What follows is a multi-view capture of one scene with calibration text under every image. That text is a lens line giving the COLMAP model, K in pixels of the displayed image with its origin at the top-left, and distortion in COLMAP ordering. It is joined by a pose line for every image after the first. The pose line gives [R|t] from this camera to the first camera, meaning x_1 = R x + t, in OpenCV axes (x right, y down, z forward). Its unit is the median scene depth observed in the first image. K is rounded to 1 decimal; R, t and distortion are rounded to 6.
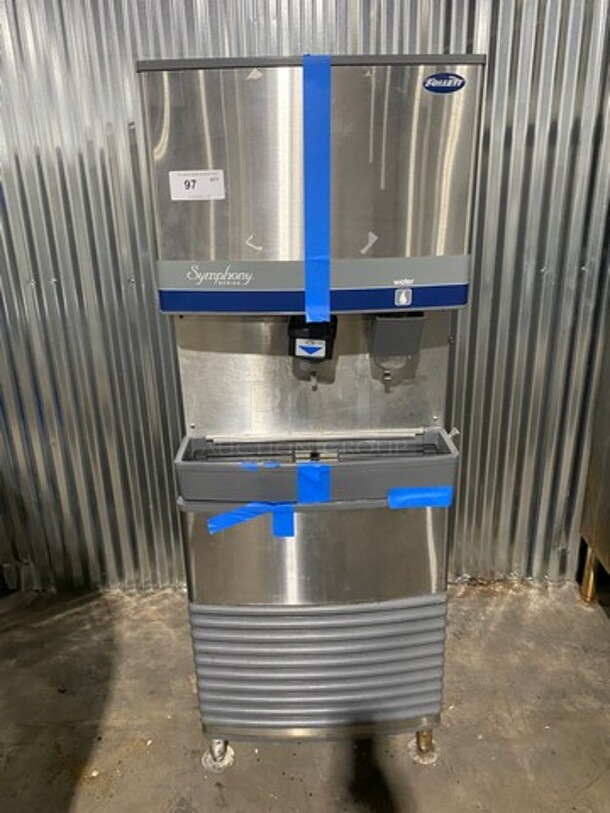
lens RADIAL K [[618.8, 0, 305.0], [0, 618.8, 401.7], [0, 0, 1]] dist [0.008003, 0.002312]
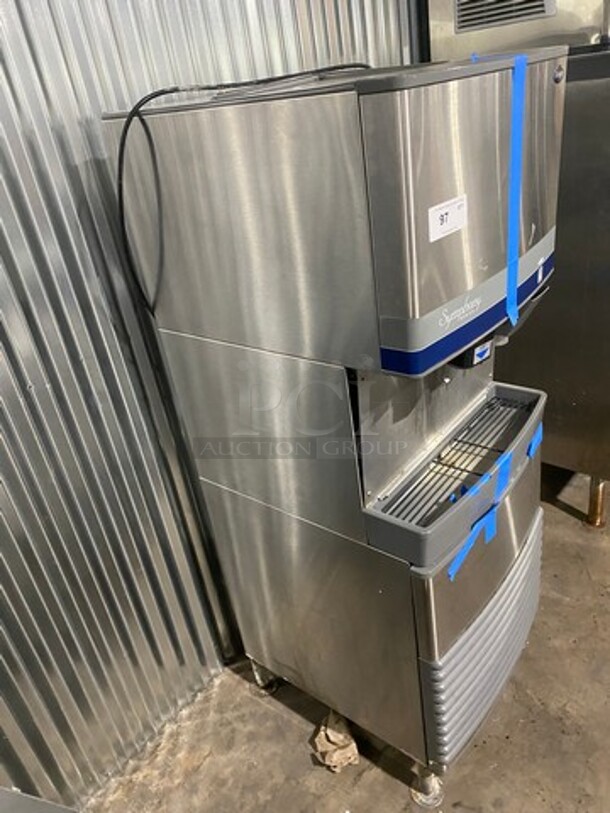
lens RADIAL K [[618.8, 0, 306.2], [0, 618.8, 404.6], [0, 0, 1]] dist [0.008003, 0.002312]
pose [[0.634246, -0.425221, 0.645693, -0.897797], [0.379622, 0.898838, 0.219037, -0.356467], [-0.673512, 0.106195, 0.731508, 0.506119]]
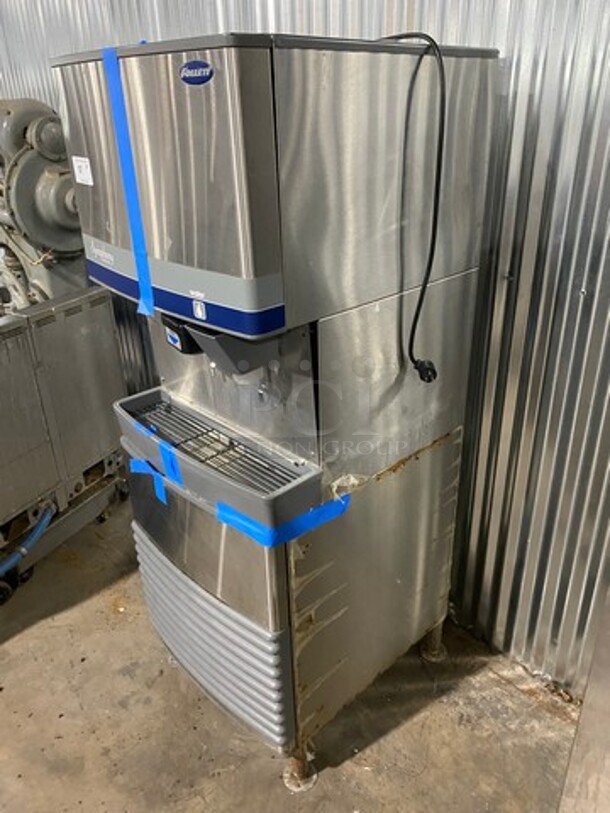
lens RADIAL K [[618.8, 0, 312.1], [0, 618.8, 409.9], [0, 0, 1]] dist [0.008003, 0.002312]
pose [[0.677562, 0.328237, -0.658157, 0.934740], [-0.242409, 0.944548, 0.221511, -0.274629], [0.694369, 0.009455, 0.719557, 0.454218]]
